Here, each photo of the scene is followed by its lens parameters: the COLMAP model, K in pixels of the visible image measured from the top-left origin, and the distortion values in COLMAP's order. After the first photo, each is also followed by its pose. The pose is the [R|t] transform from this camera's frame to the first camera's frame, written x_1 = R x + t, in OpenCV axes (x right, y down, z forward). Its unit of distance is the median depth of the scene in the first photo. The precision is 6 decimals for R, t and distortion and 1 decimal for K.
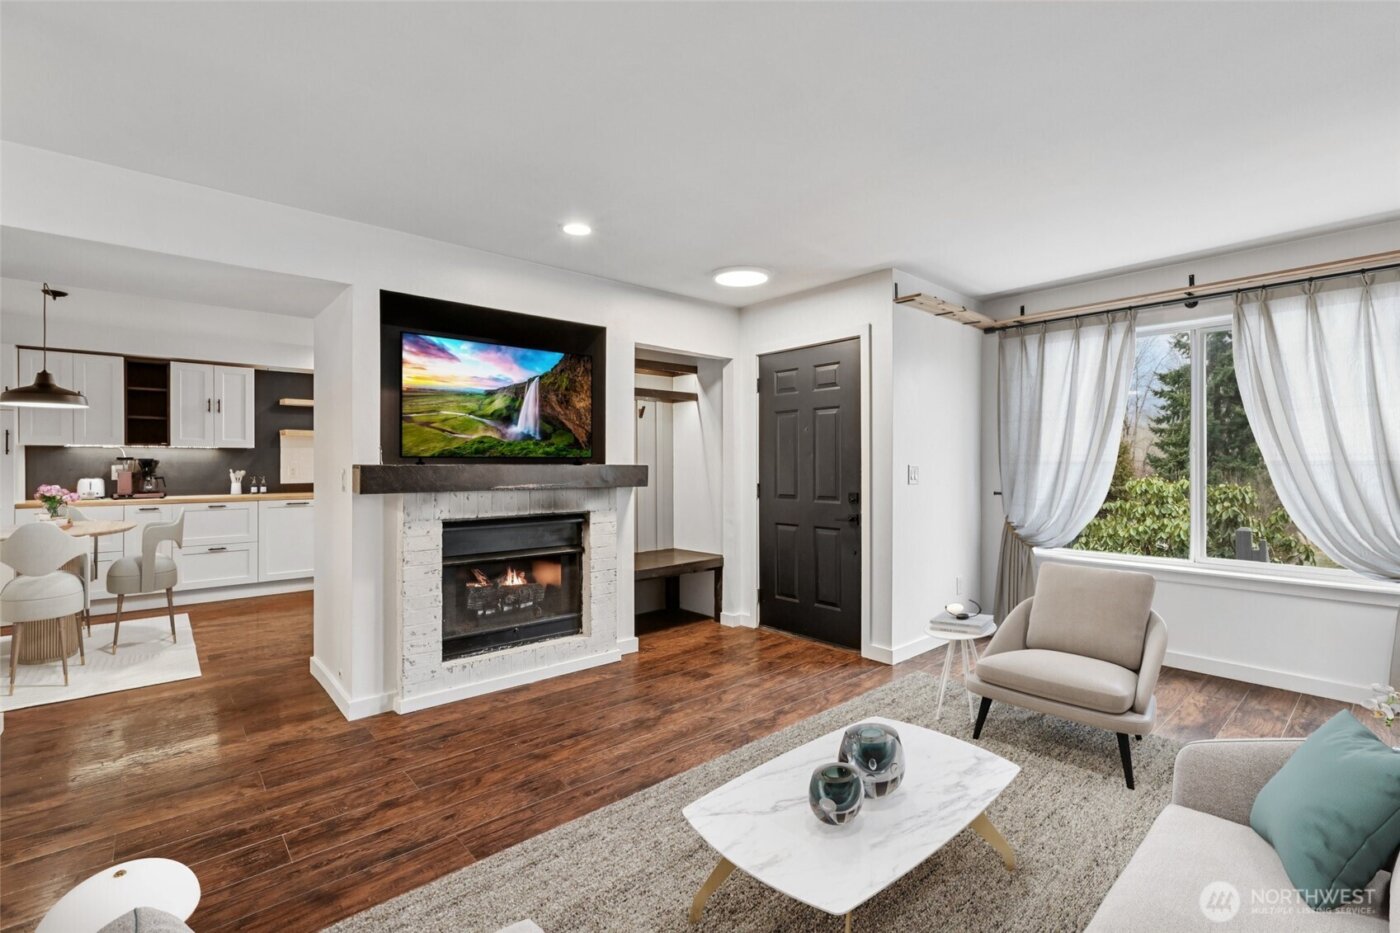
lens RADIAL K [[621.8, 0, 704.8], [0, 621.8, 466.1], [0, 0, 1]] dist [-0.000020, 0.001280]
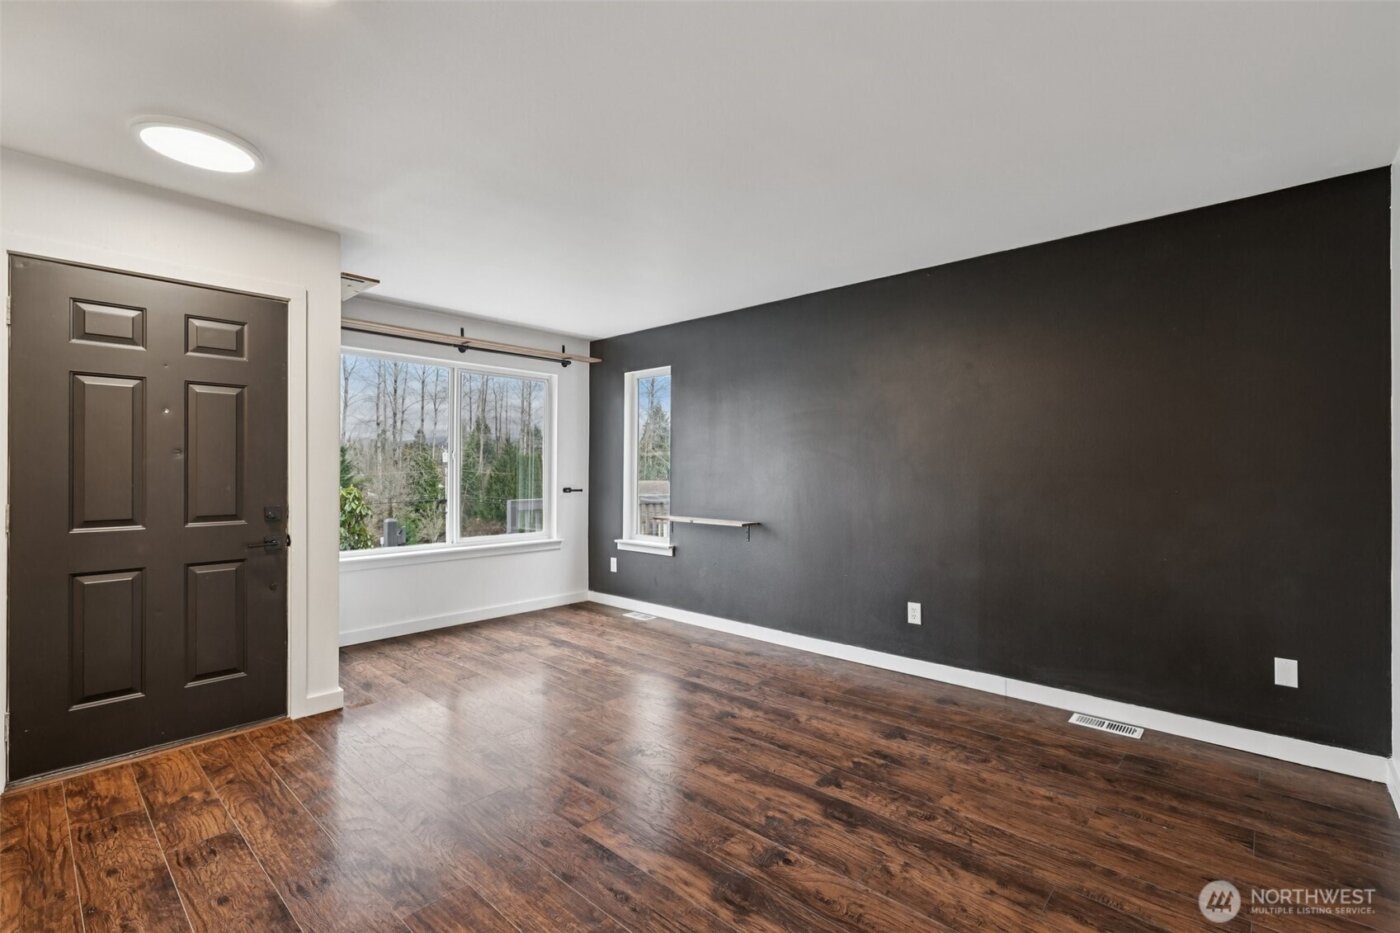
lens RADIAL K [[621.8, 0, 704.8], [0, 621.8, 466.1], [0, 0, 1]] dist [-0.000020, 0.001280]
pose [[-0.095246, 0.007456, 0.995426, -0.573174], [0.000844, 0.999972, -0.007409, 0.000574], [-0.995453, 0.000135, -0.095250, 0.582271]]
